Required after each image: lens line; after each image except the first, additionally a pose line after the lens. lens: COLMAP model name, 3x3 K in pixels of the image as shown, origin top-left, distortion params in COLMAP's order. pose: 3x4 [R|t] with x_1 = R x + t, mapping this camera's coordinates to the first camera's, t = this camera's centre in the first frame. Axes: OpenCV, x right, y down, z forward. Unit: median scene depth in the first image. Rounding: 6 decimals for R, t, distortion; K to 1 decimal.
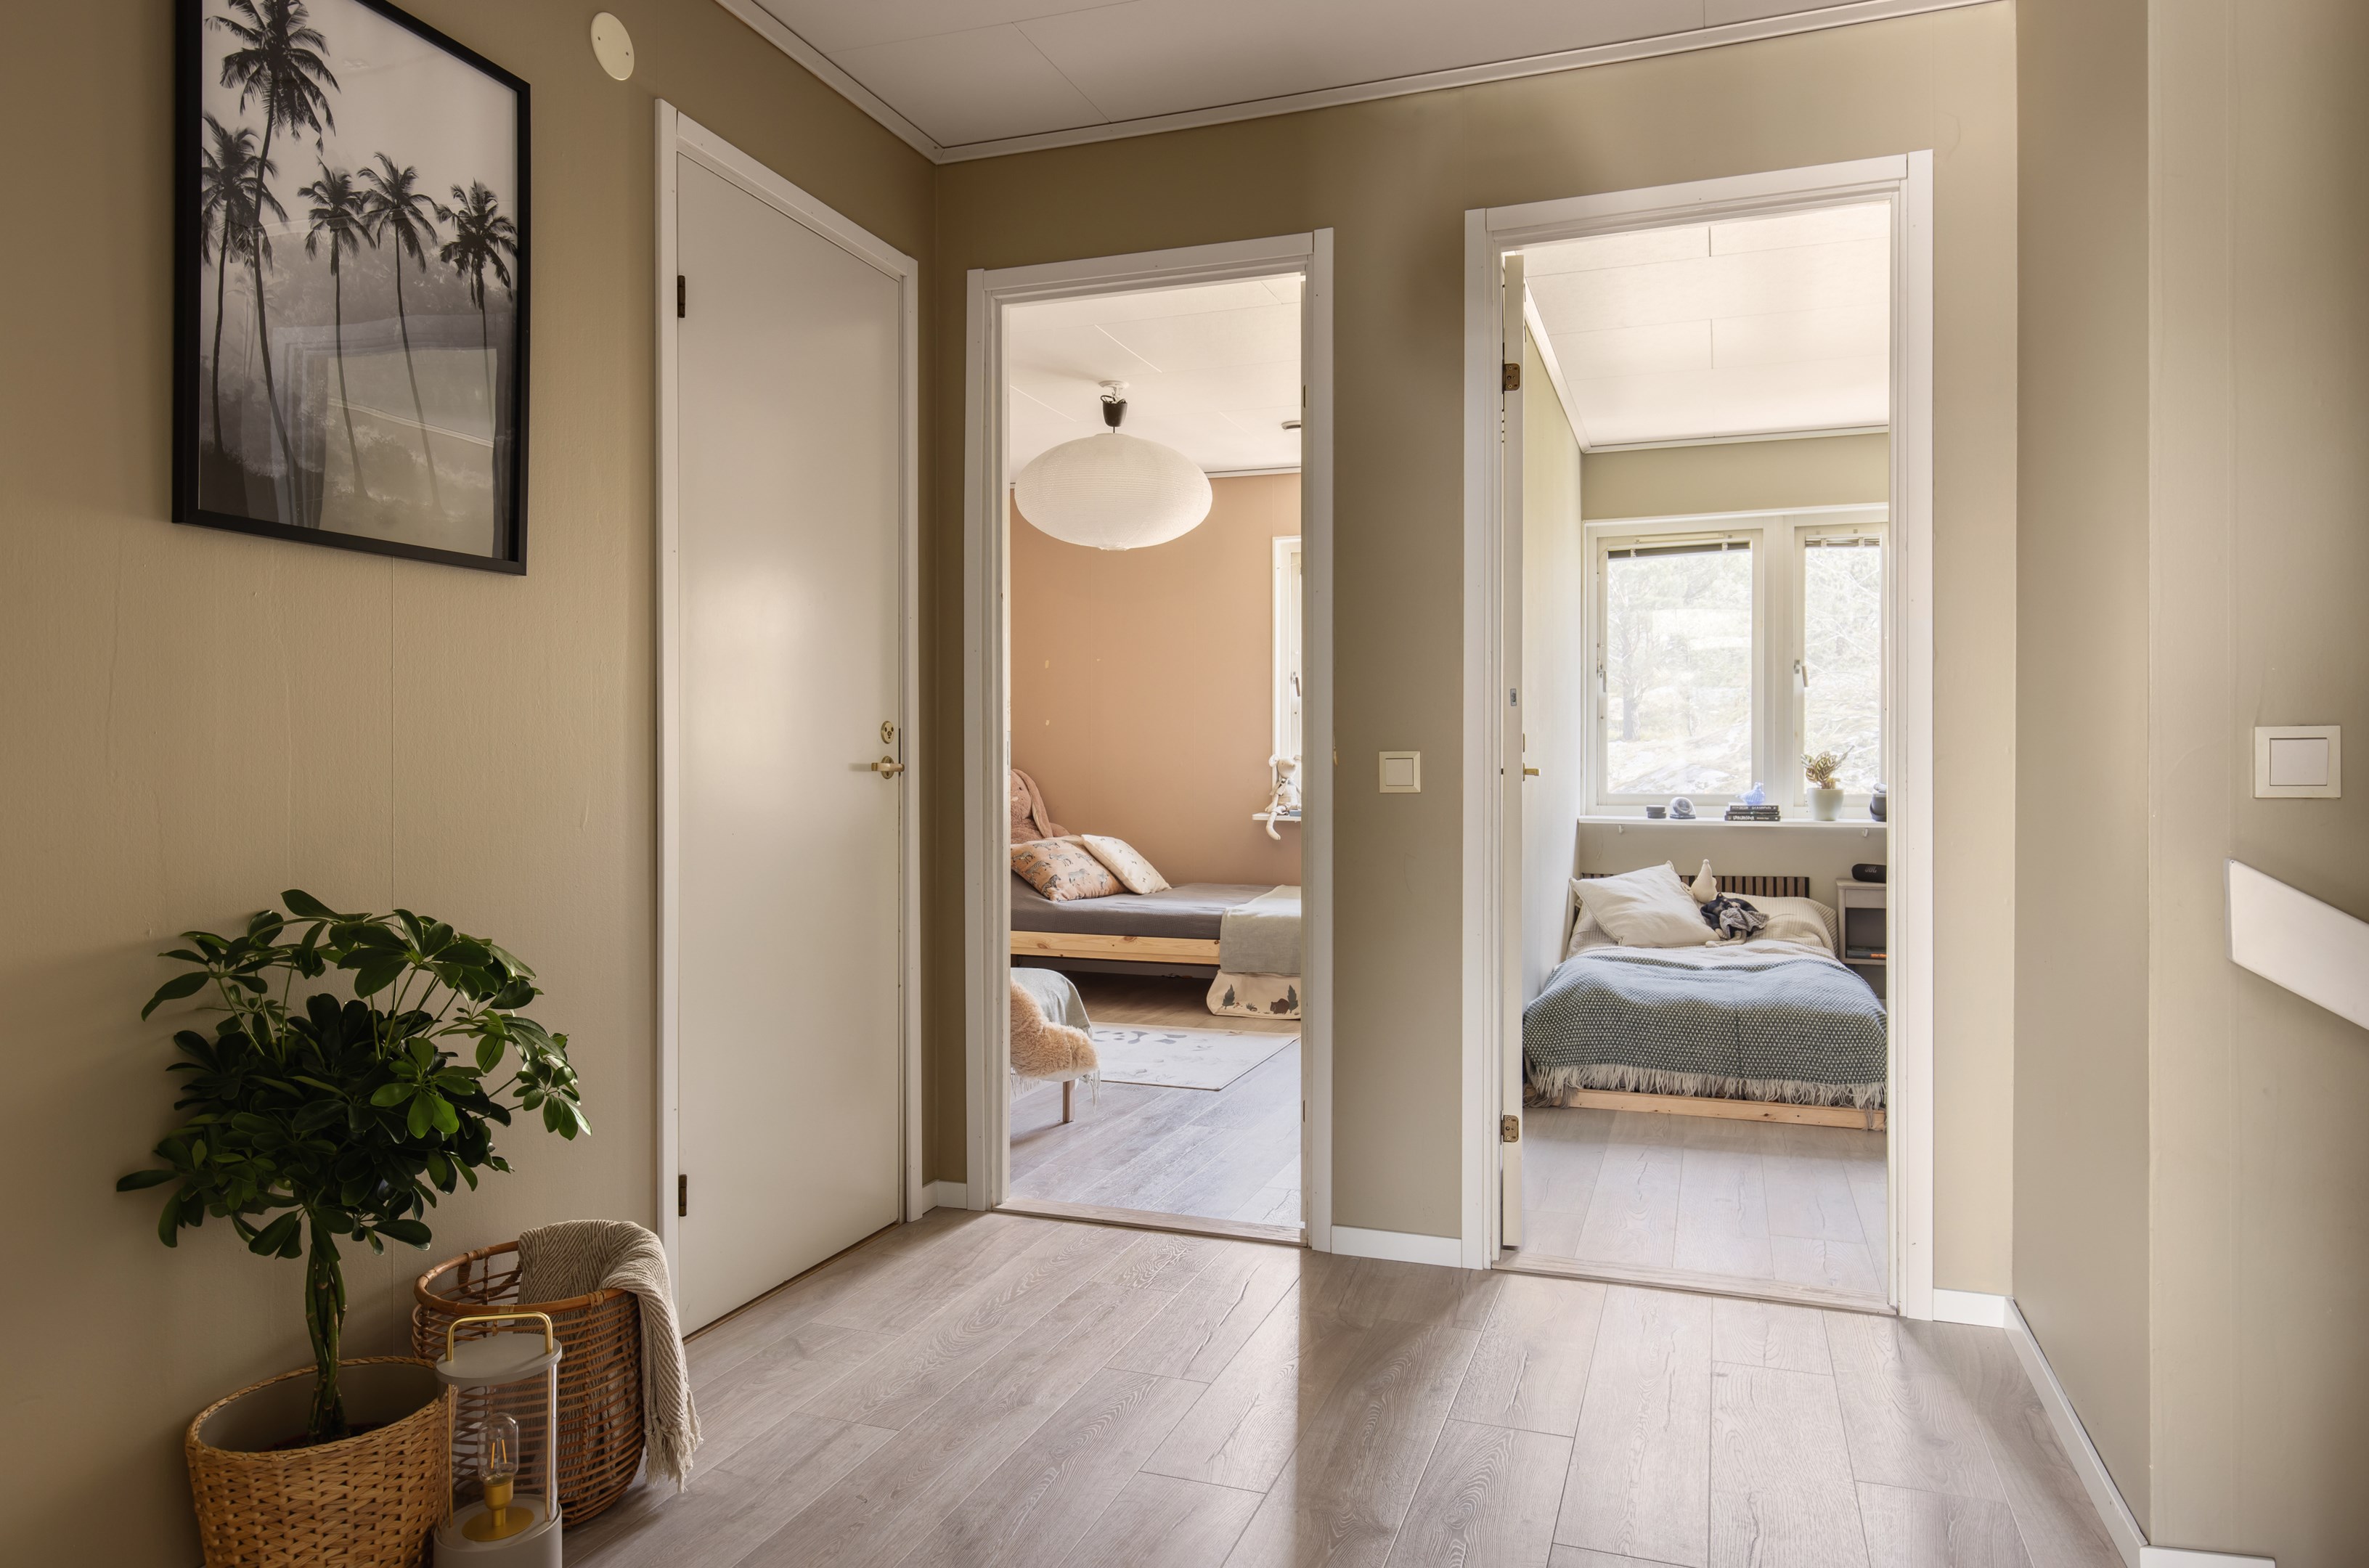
lens RADIAL K [[1475.6, 0, 1170.1], [0, 1475.6, 770.3], [0, 0, 1]] dist [-0.018361, -0.002821]
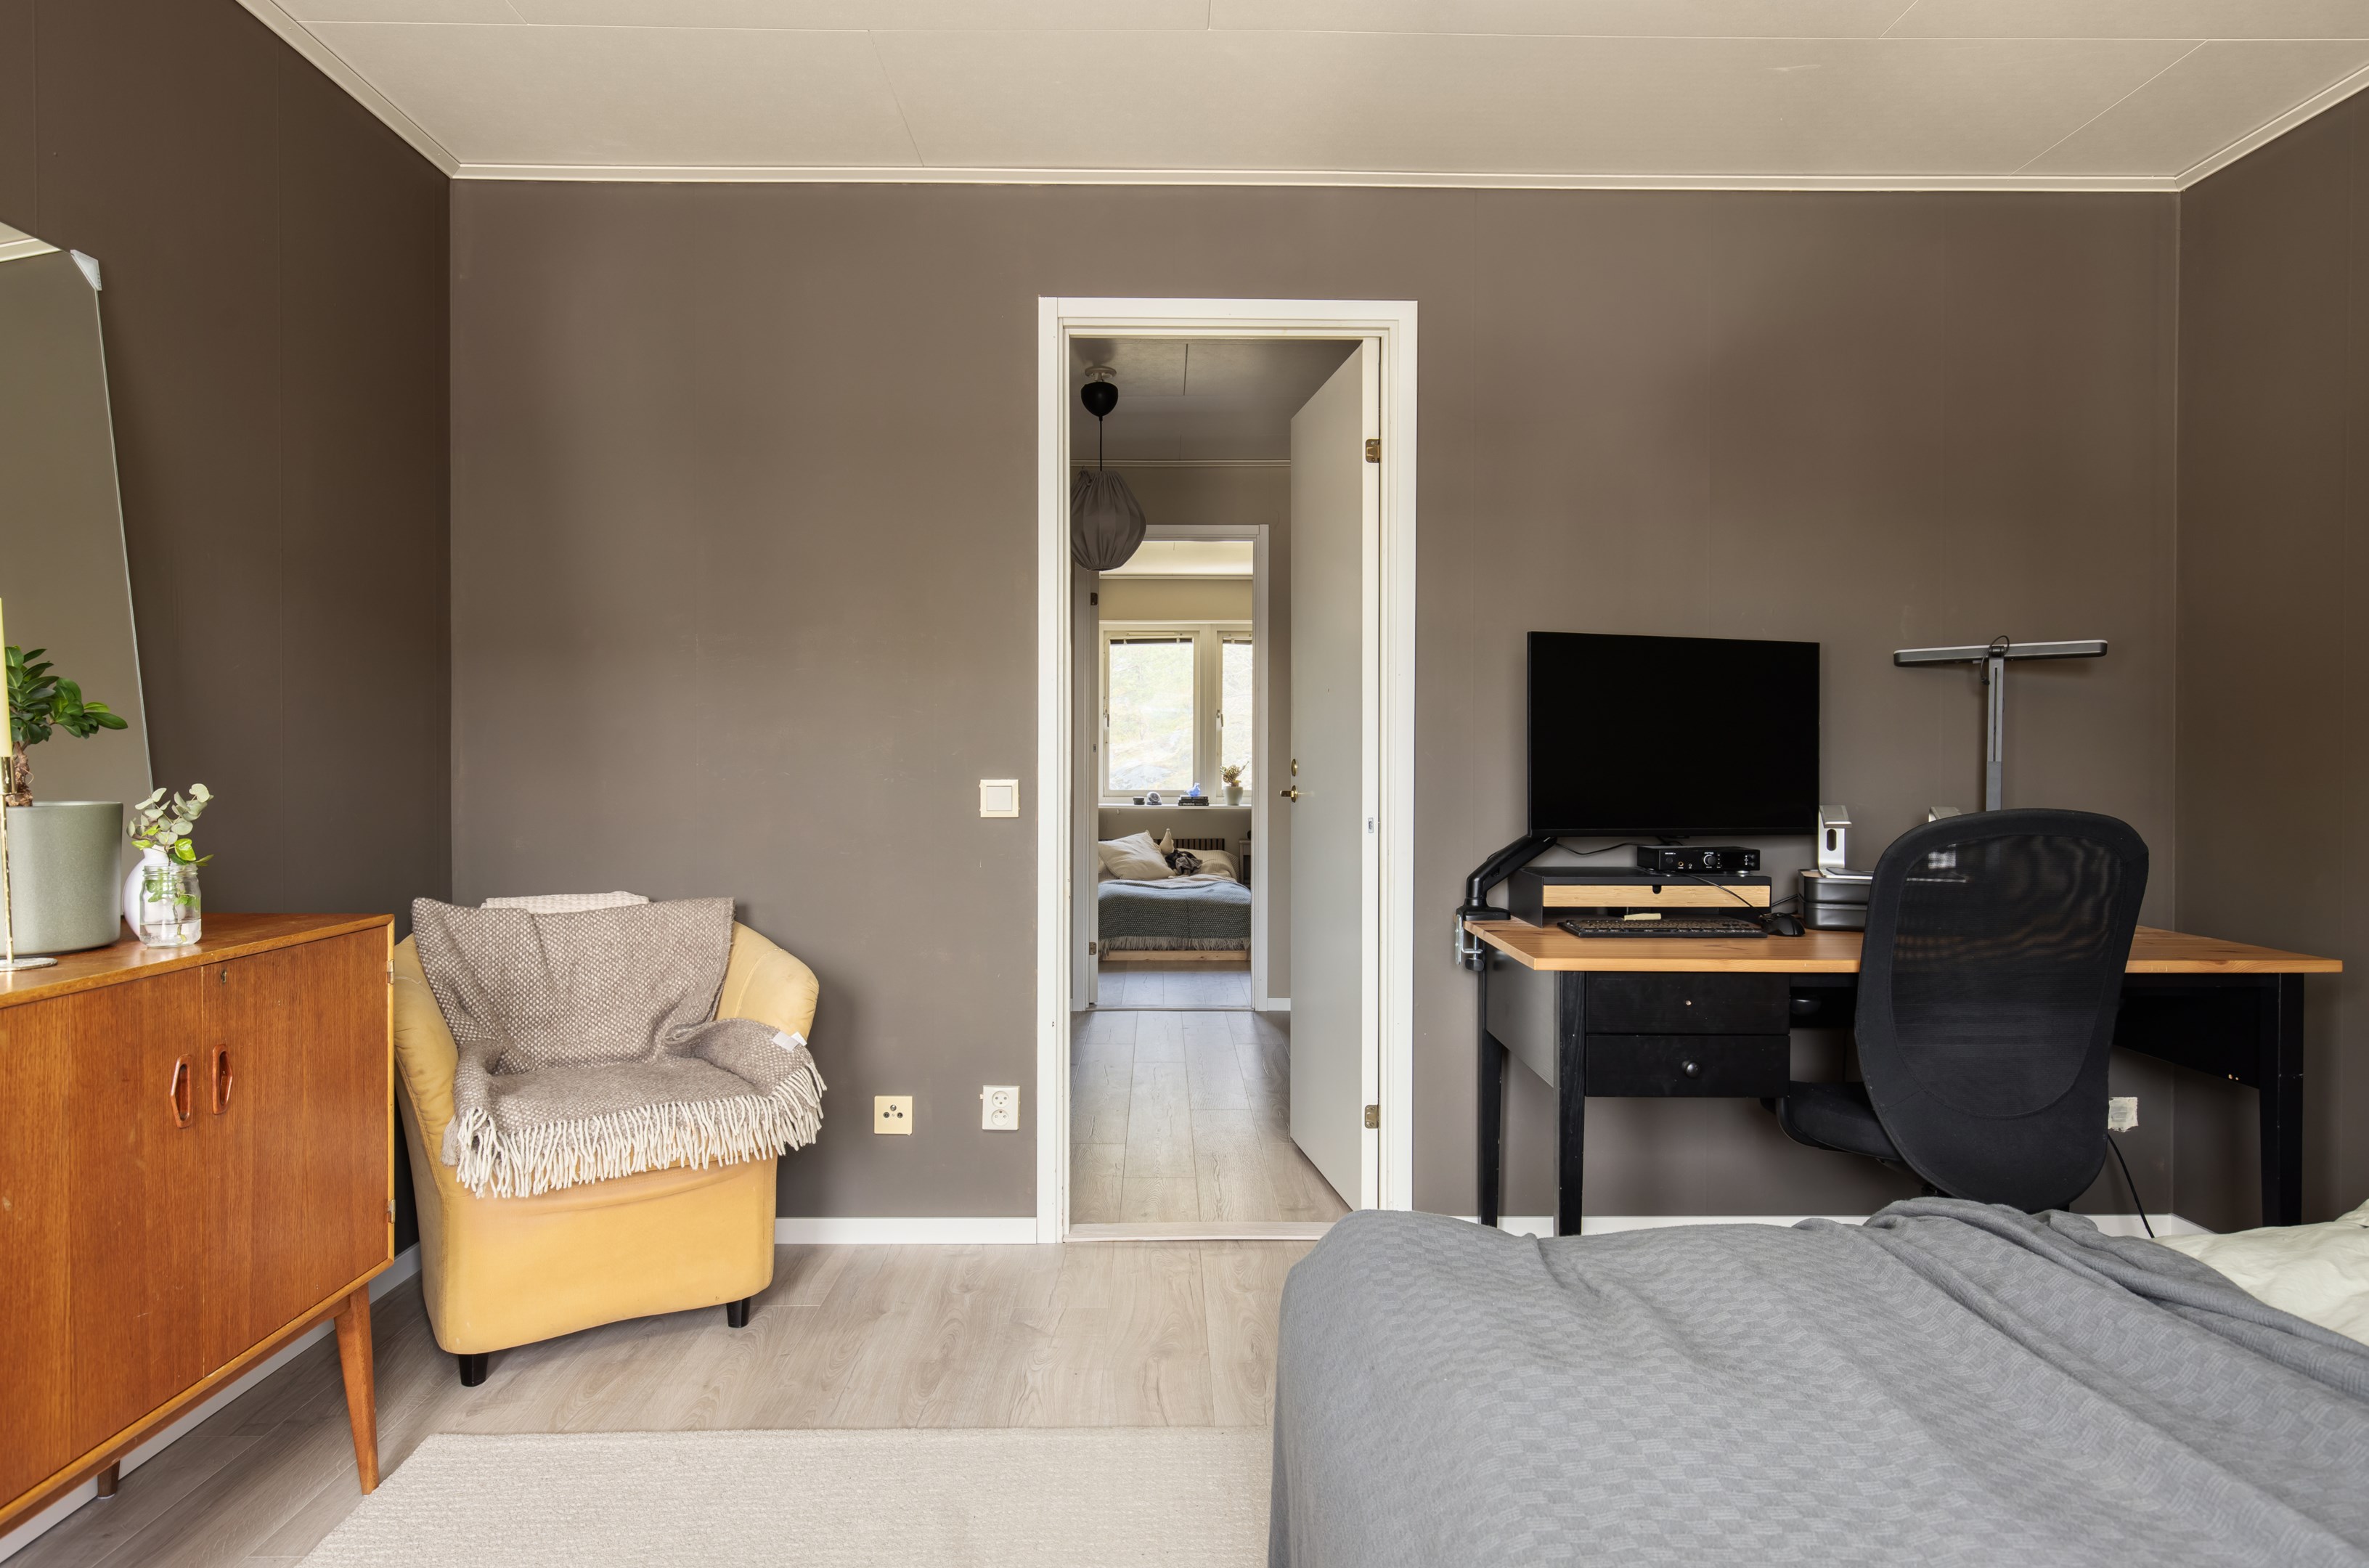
lens RADIAL K [[1413.2, 0, 1178.1], [0, 1413.2, 773.2], [0, 0, 1]] dist [0.002861, -0.006482]
pose [[0.932478, -0.001655, 0.361224, -0.210121], [-0.002785, 0.999927, 0.011771, -0.022350], [-0.361217, -0.011982, 0.932405, -0.514643]]
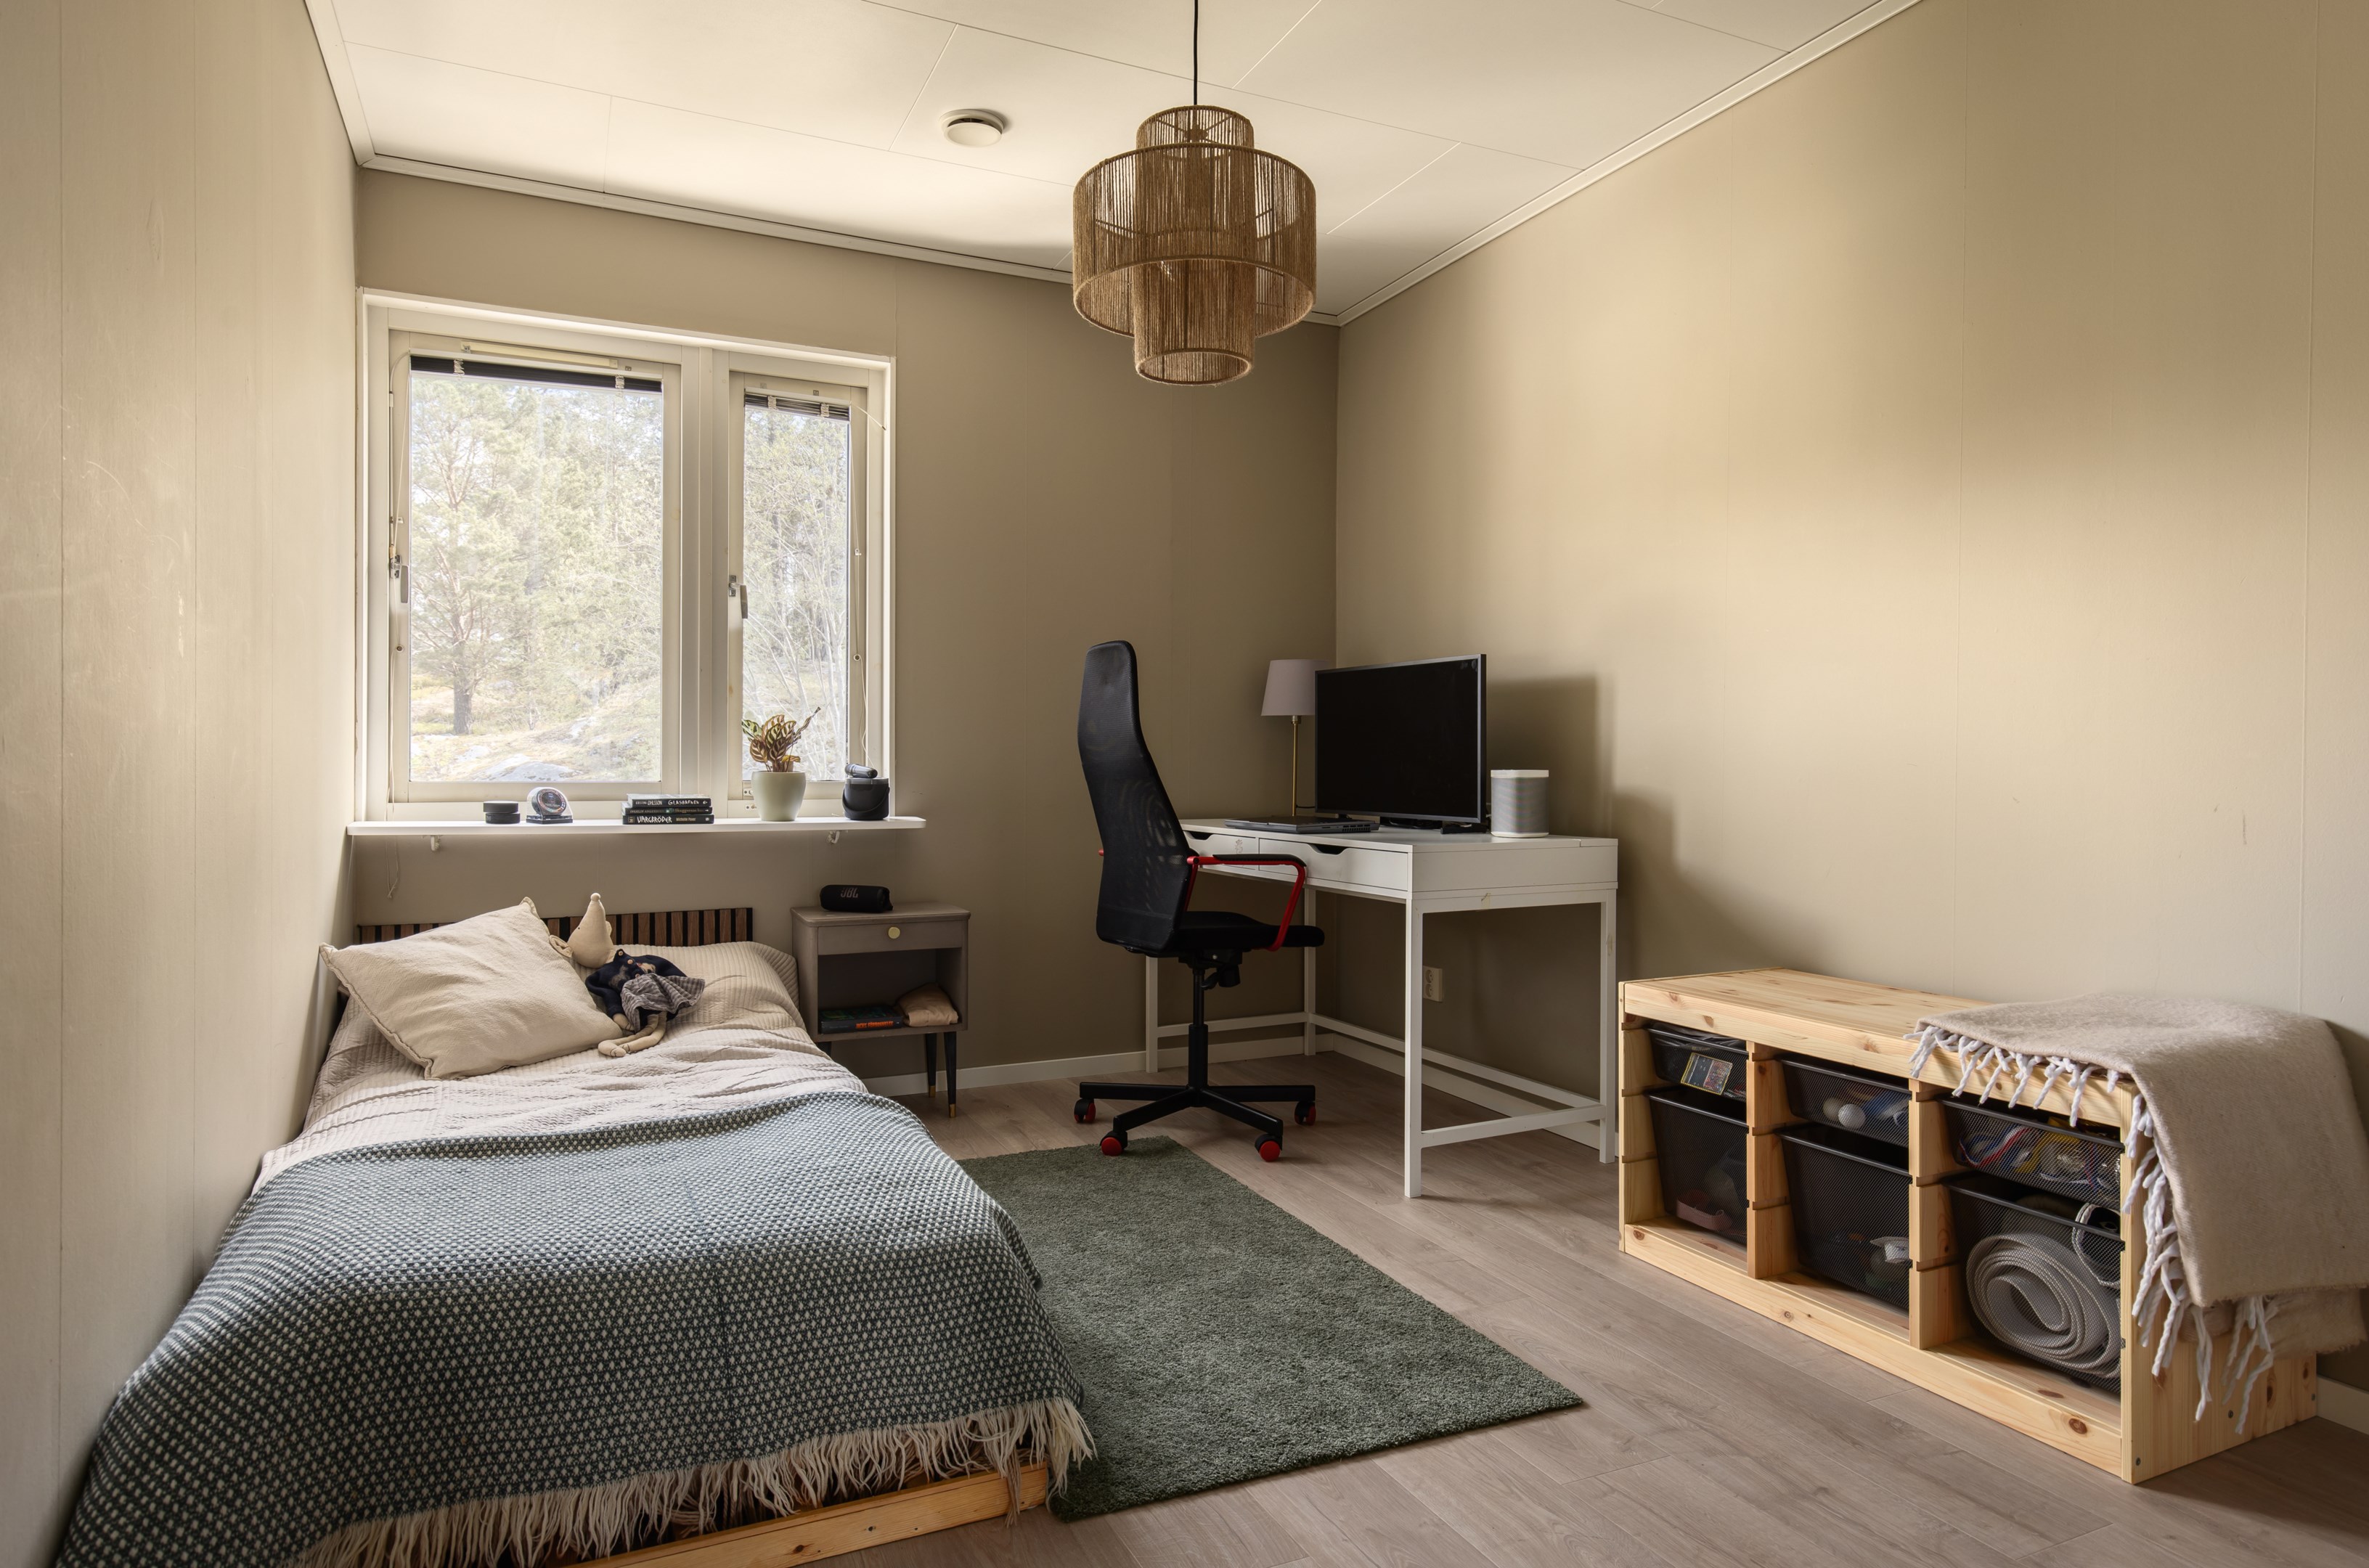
lens RADIAL K [[1357.8, 0, 1180.3], [0, 1357.8, 781.6], [0, 0, 1]] dist [0.005344, 0.003514]
pose [[0.705550, -0.001204, 0.708659, 0.144954], [-0.003632, 0.999979, 0.005315, 0.013012], [-0.708651, -0.006323, 0.705531, 0.451130]]
